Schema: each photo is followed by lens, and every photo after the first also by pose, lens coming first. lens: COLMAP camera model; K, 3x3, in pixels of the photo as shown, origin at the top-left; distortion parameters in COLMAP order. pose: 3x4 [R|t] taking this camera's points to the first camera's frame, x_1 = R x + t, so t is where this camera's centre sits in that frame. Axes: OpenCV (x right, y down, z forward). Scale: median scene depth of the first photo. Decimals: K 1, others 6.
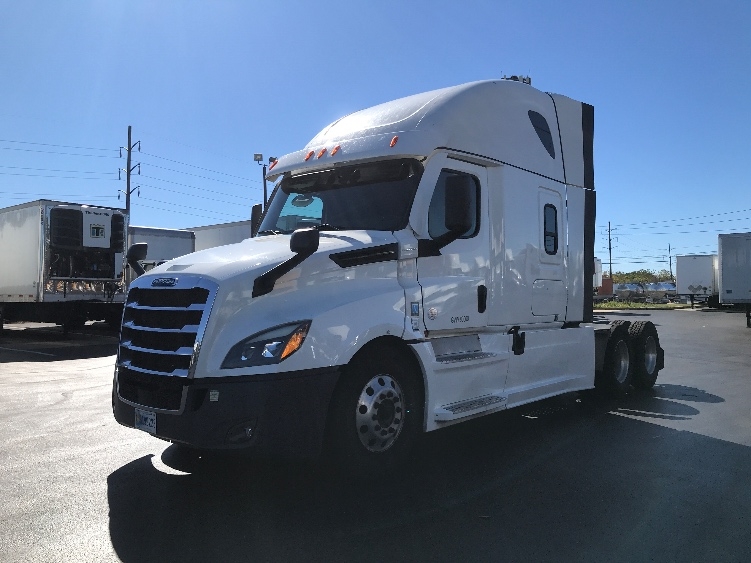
lens RADIAL K [[614.6, 0, 379.7], [0, 614.6, 278.8], [0, 0, 1]] dist [0.041772, -0.053515]
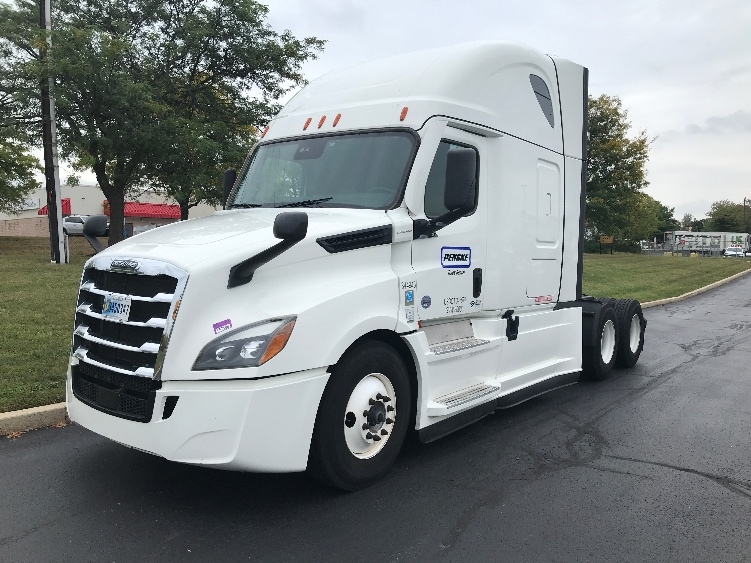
lens RADIAL K [[614.6, 0, 381.1], [0, 614.6, 282.8], [0, 0, 1]] dist [0.041772, -0.053515]
pose [[0.998349, 0.016453, 0.055028, -0.032887], [-0.020739, 0.996717, 0.078258, -0.041301], [-0.053560, -0.079271, 0.995413, 0.102139]]
